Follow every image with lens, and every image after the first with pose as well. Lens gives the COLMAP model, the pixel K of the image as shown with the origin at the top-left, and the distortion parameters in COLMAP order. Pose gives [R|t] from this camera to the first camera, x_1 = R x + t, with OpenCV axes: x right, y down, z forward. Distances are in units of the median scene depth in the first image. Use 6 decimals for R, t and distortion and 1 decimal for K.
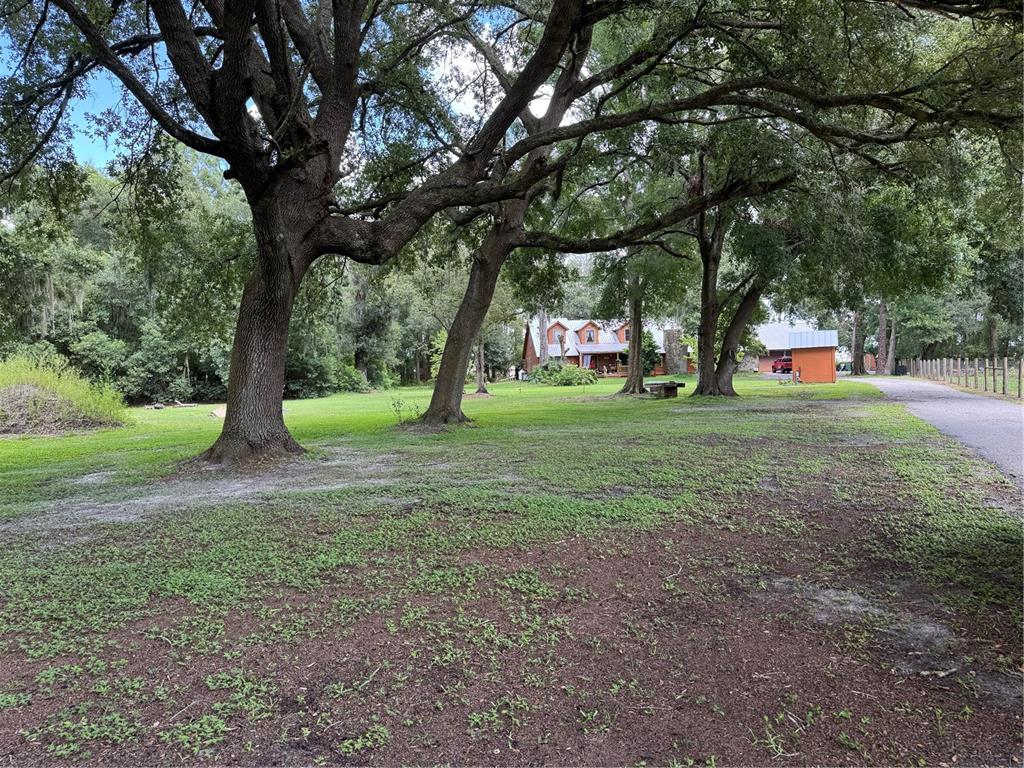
lens RADIAL K [[717.7, 0, 539.5], [0, 717.7, 388.2], [0, 0, 1]] dist [0.050187, -0.063656]
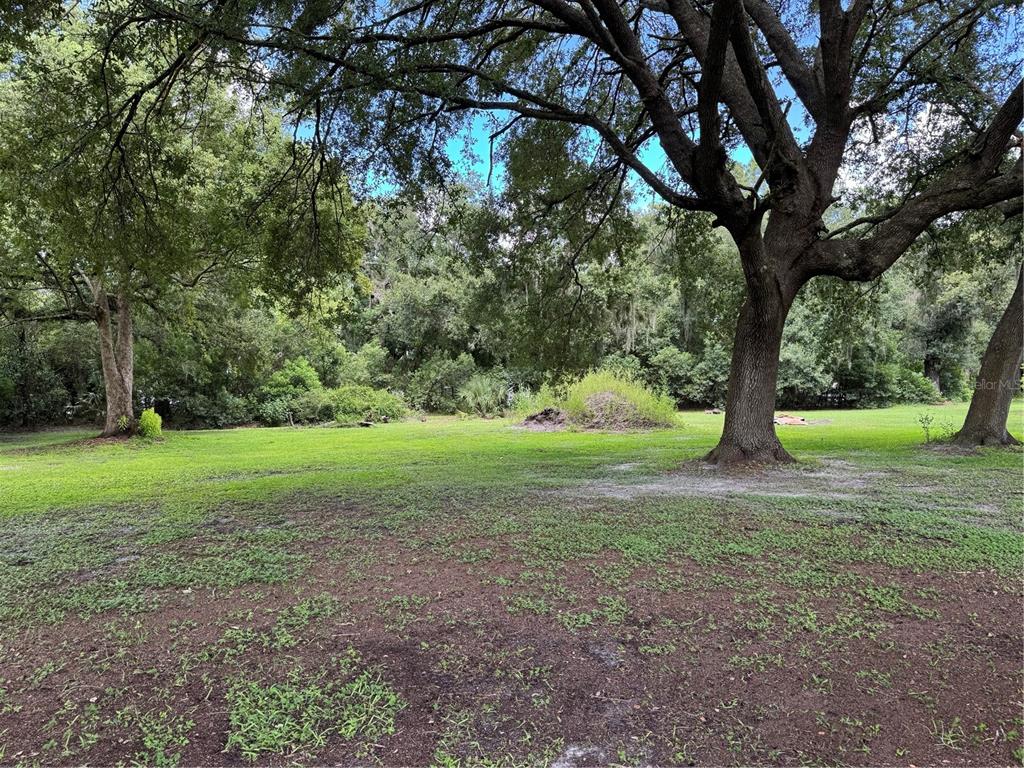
lens RADIAL K [[717.7, 0, 510.6], [0, 717.7, 385.8], [0, 0, 1]] dist [0.050187, -0.063656]
pose [[0.712142, 0.012615, -0.701922, 0.098035], [-0.022356, 0.999739, -0.004714, -0.007711], [0.701679, 0.019049, 0.712238, -0.049145]]
